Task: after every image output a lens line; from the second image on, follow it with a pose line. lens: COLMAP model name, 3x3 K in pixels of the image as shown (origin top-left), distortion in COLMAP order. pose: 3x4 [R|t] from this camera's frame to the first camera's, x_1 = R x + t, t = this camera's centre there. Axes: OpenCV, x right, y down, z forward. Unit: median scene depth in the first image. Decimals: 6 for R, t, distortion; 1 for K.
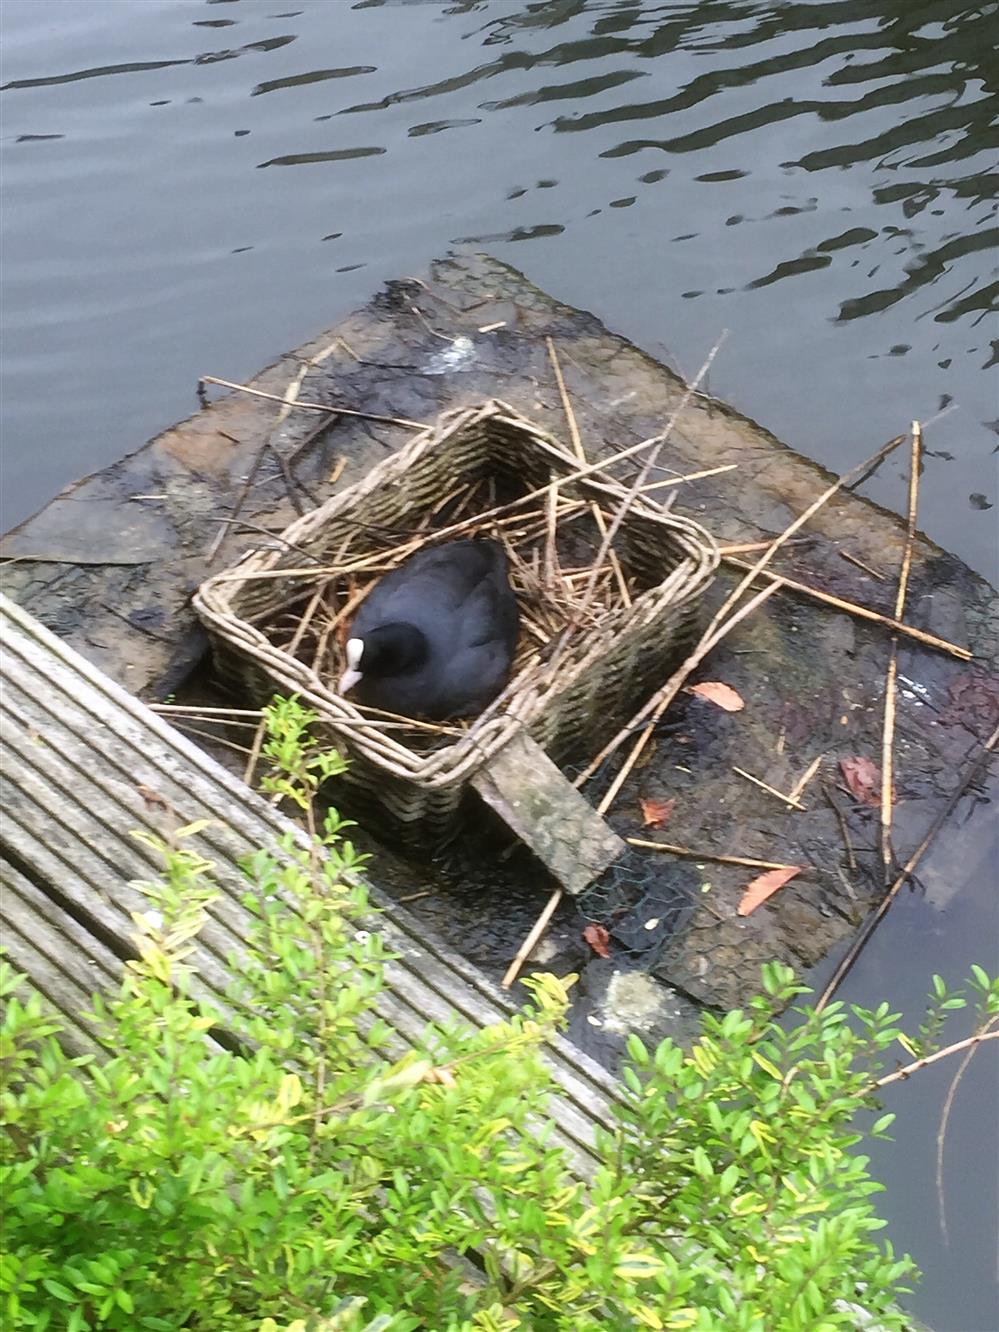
lens RADIAL K [[2316.2, 0, 499.5], [0, 2316.2, 666.0], [0, 0, 1]] dist [0.203256, 0.067321]
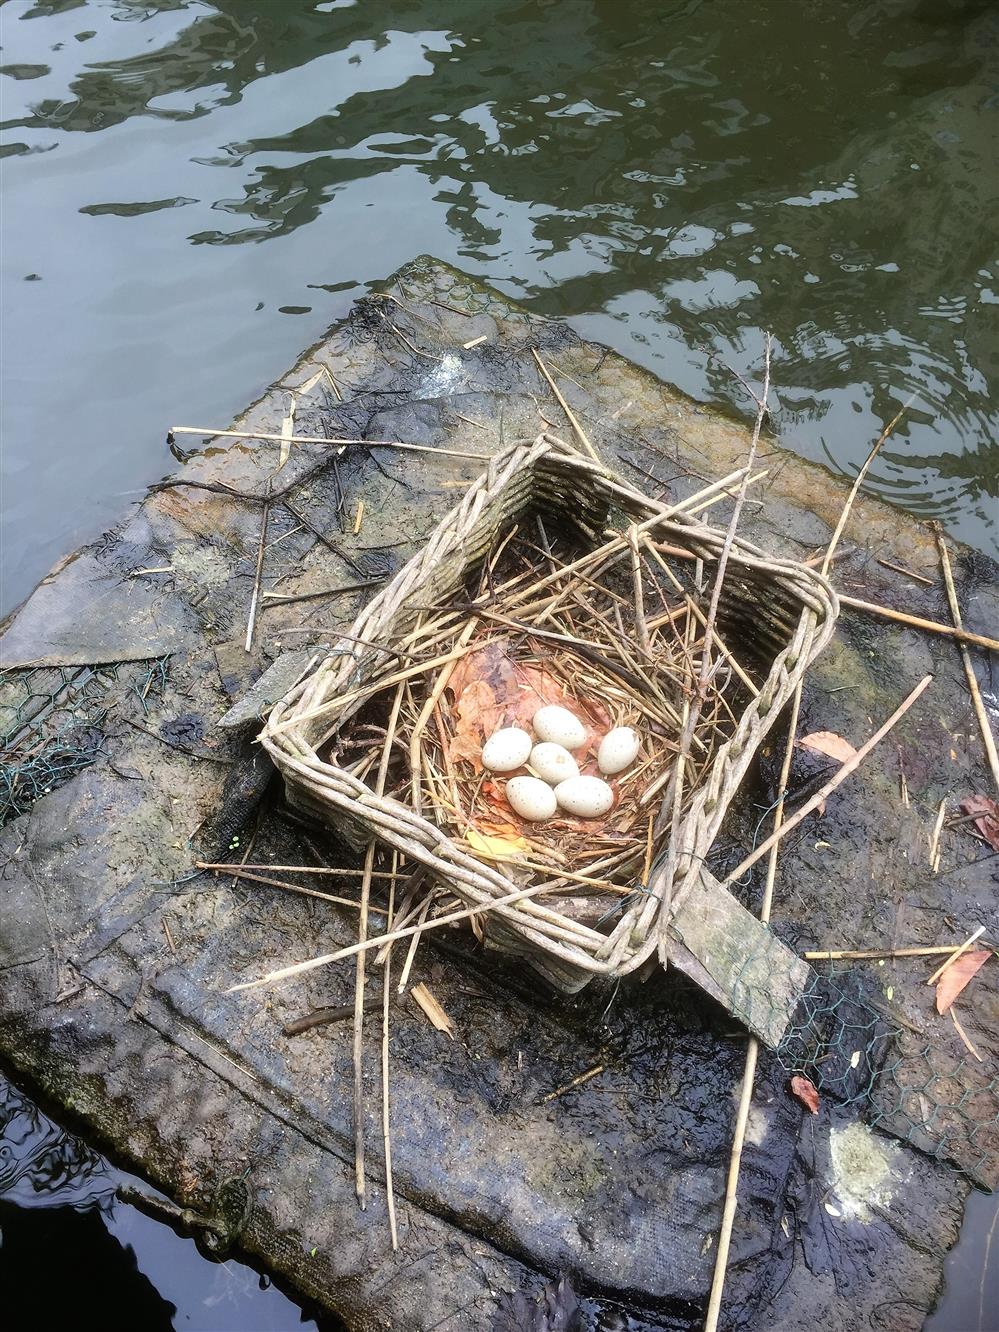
lens RADIAL K [[1158.0, 0, 499.5], [0, 1158.0, 666.0], [0, 0, 1]] dist [0.086889, -0.001743]
pose [[0.973667, -0.116283, 0.196088, -0.117969], [0.082697, 0.981702, 0.171531, -0.106005], [-0.212446, -0.150798, 0.965467, 0.559636]]
